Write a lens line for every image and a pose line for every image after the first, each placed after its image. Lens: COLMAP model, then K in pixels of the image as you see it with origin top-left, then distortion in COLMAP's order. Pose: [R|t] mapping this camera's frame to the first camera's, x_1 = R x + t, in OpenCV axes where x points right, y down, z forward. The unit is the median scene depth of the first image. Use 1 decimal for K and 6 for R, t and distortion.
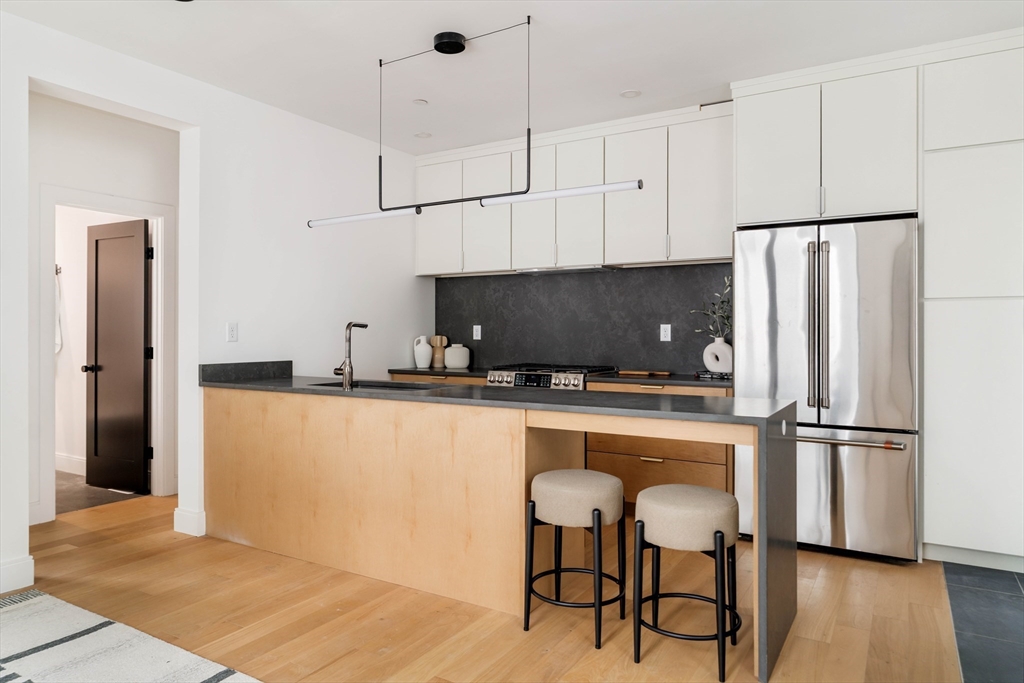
lens RADIAL K [[653.6, 0, 513.0], [0, 653.6, 337.1], [0, 0, 1]] dist [-0.016578, 0.004612]
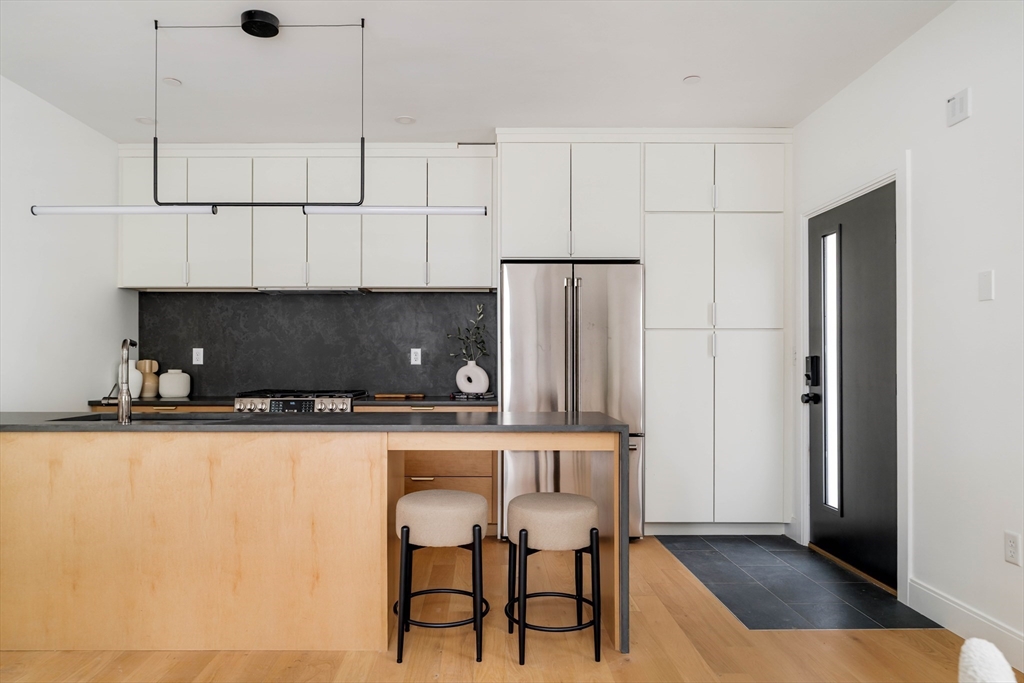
lens RADIAL K [[632.5, 0, 503.8], [0, 632.5, 365.7], [0, 0, 1]] dist [-0.015932, 0.005719]
pose [[0.855021, -0.003883, 0.518579, -0.241496], [0.003614, 0.999992, 0.001530, 0.009961], [-0.518581, 0.000566, 0.855028, 0.095691]]
